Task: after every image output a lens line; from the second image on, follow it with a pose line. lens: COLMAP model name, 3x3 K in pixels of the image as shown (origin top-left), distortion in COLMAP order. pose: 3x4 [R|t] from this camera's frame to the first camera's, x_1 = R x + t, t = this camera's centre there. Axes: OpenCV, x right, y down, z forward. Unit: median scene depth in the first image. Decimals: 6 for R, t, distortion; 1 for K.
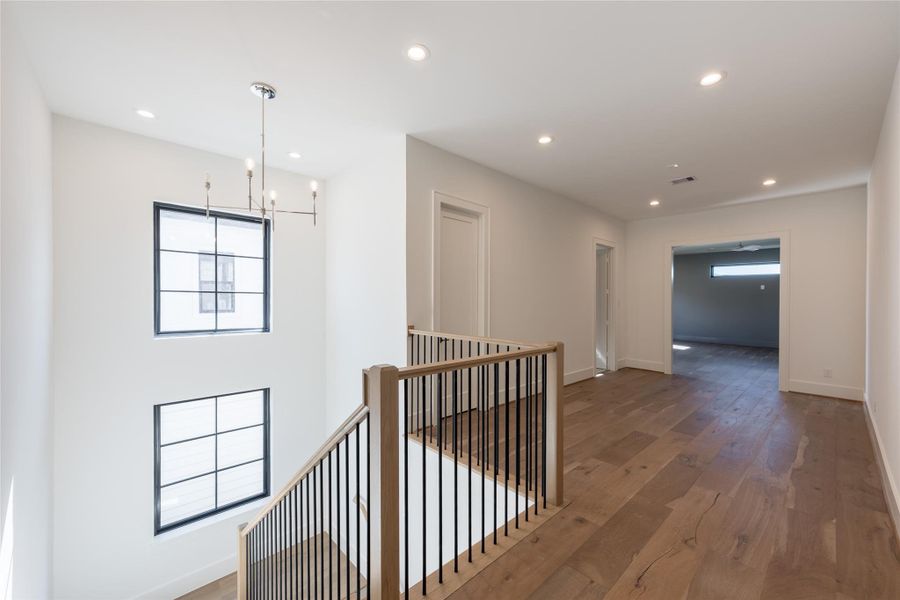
lens RADIAL K [[322.7, 0, 446.7], [0, 322.7, 299.7], [0, 0, 1]] dist [-0.000035, 0.000926]
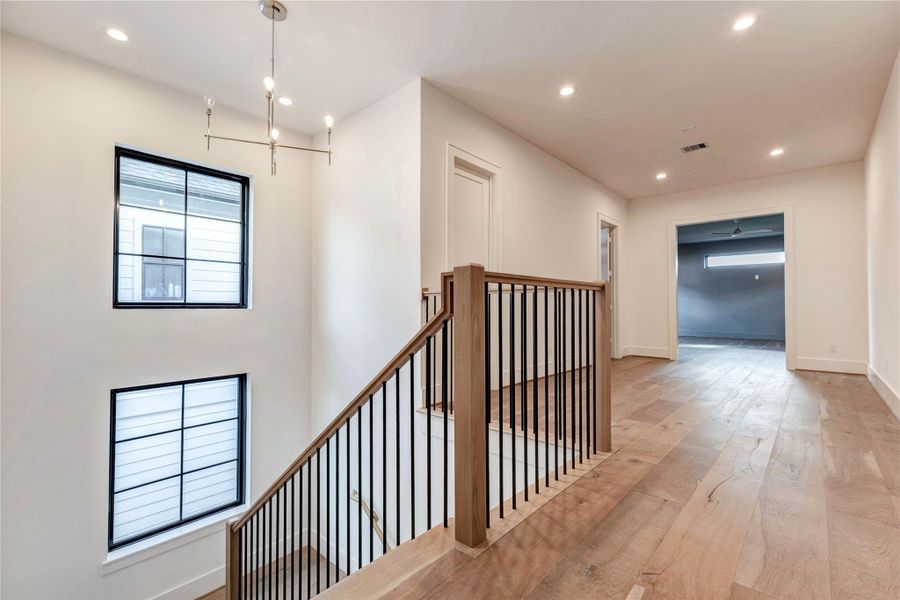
lens RADIAL K [[364.3, 0, 447.3], [0, 364.3, 299.9], [0, 0, 1]] dist [0.016494, -0.003692]
pose [[0.995695, -0.006724, 0.092447, -0.124969], [0.008544, 0.999777, -0.019304, 0.114740], [-0.092297, 0.020011, 0.995530, -0.024588]]
